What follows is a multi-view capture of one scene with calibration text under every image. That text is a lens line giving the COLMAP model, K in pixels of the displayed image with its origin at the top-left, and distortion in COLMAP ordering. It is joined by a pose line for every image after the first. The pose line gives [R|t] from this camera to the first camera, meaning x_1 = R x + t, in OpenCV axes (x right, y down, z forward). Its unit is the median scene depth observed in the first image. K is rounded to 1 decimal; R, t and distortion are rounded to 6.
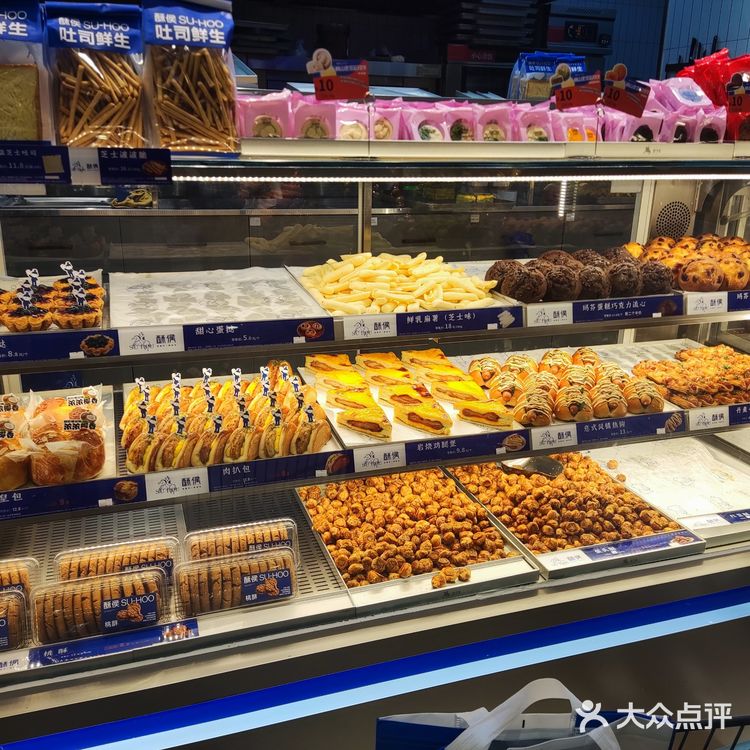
lens RADIAL K [[736.9, 0, 375.6], [0, 736.9, 378.8], [0, 0, 1]] dist [0.116303, -0.165490]
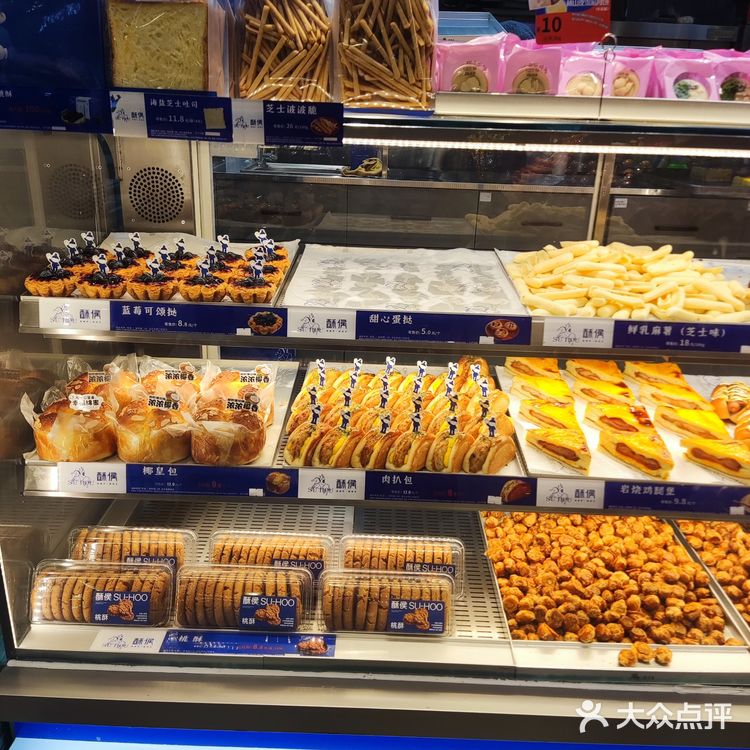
lens RADIAL K [[736.9, 0, 375.6], [0, 736.9, 378.8], [0, 0, 1]] dist [0.116303, -0.165490]
pose [[0.943173, 0.129785, -0.305908, 0.038891], [-0.120189, 0.991487, 0.050082, -0.035074], [0.309804, -0.010470, 0.950743, 0.156113]]
